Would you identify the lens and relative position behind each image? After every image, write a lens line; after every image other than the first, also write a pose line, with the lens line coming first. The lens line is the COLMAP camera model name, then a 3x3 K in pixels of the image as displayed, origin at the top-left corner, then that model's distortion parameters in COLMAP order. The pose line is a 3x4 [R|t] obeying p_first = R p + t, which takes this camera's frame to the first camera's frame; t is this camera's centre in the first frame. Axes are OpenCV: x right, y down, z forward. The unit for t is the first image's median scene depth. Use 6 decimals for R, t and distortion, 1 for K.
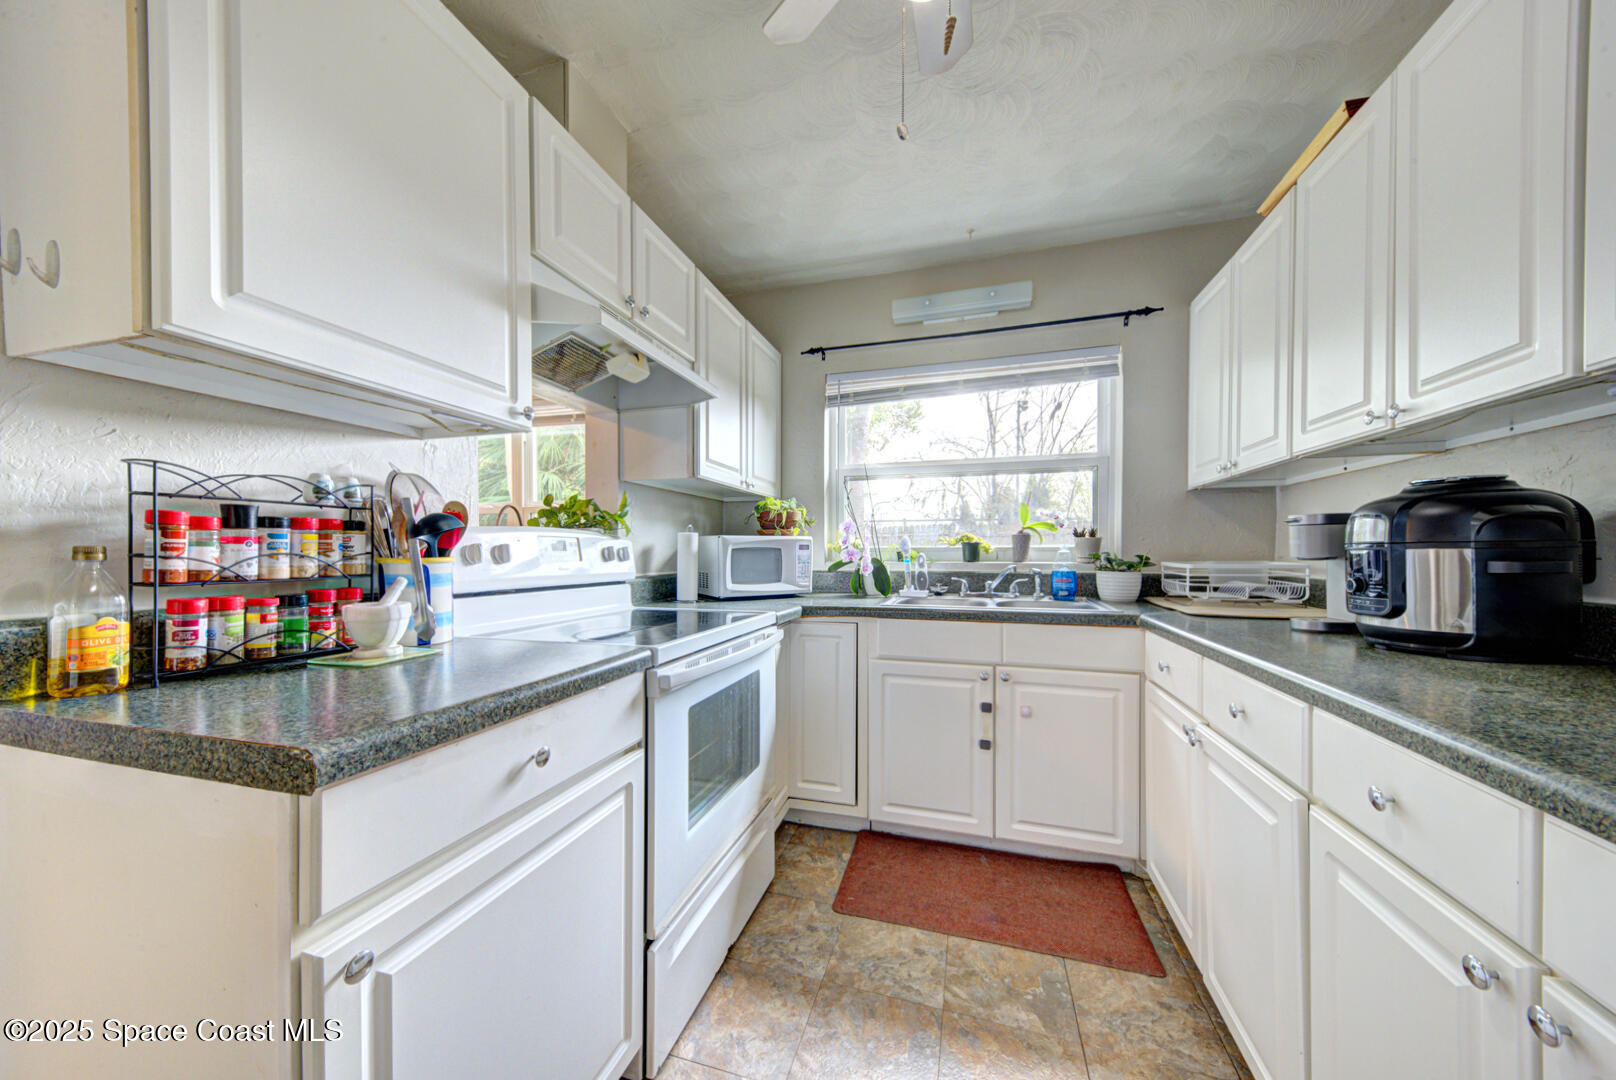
lens RADIAL K [[557.4, 0, 810.9], [0, 557.4, 551.9], [0, 0, 1]] dist [0.016650, -0.000097]
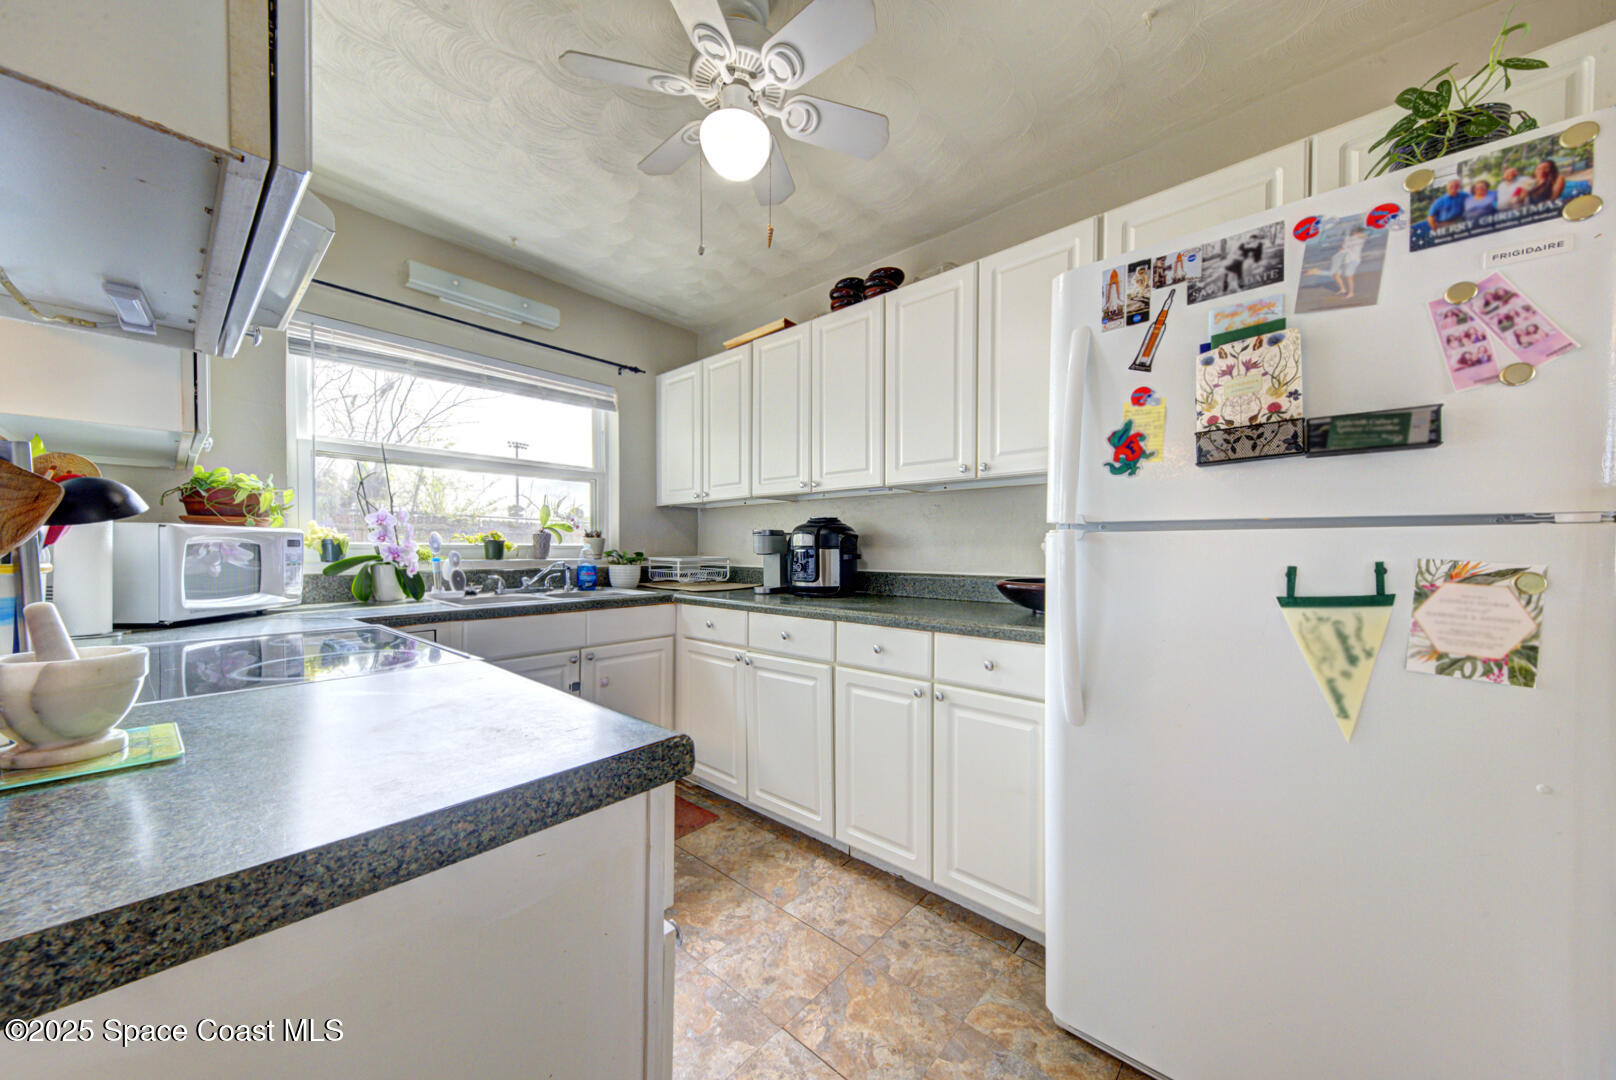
lens RADIAL K [[557.4, 0, 802.5], [0, 557.4, 551.1], [0, 0, 1]] dist [0.016650, -0.000097]
pose [[0.413609, -0.000668, 0.910455, -0.457533], [-0.002825, 0.999994, 0.002017, -0.001070], [-0.910450, -0.003407, 0.413604, 0.091149]]
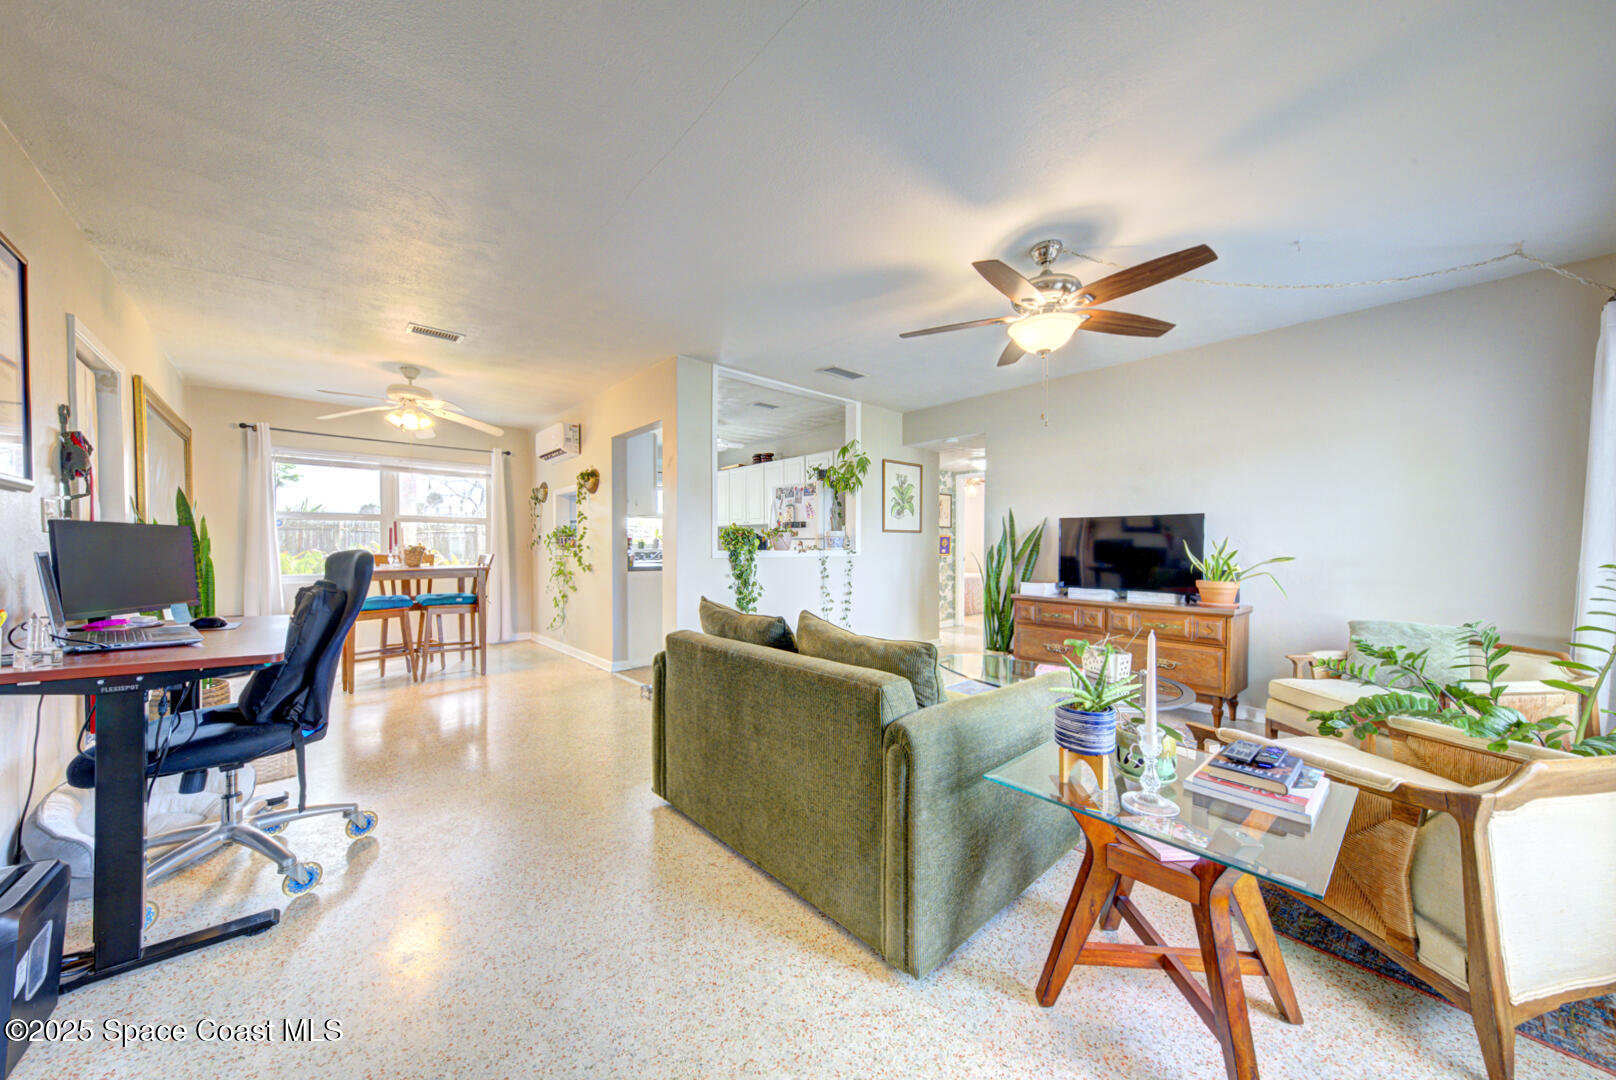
lens RADIAL K [[557.4, 0, 810.2], [0, 557.4, 546.7], [0, 0, 1]] dist [0.016650, -0.000097]
pose [[0.525768, -0.005478, 0.850611, -1.749607], [0.000712, 0.999982, 0.006001, -0.005152], [-0.850628, -0.002550, 0.525762, -1.213455]]
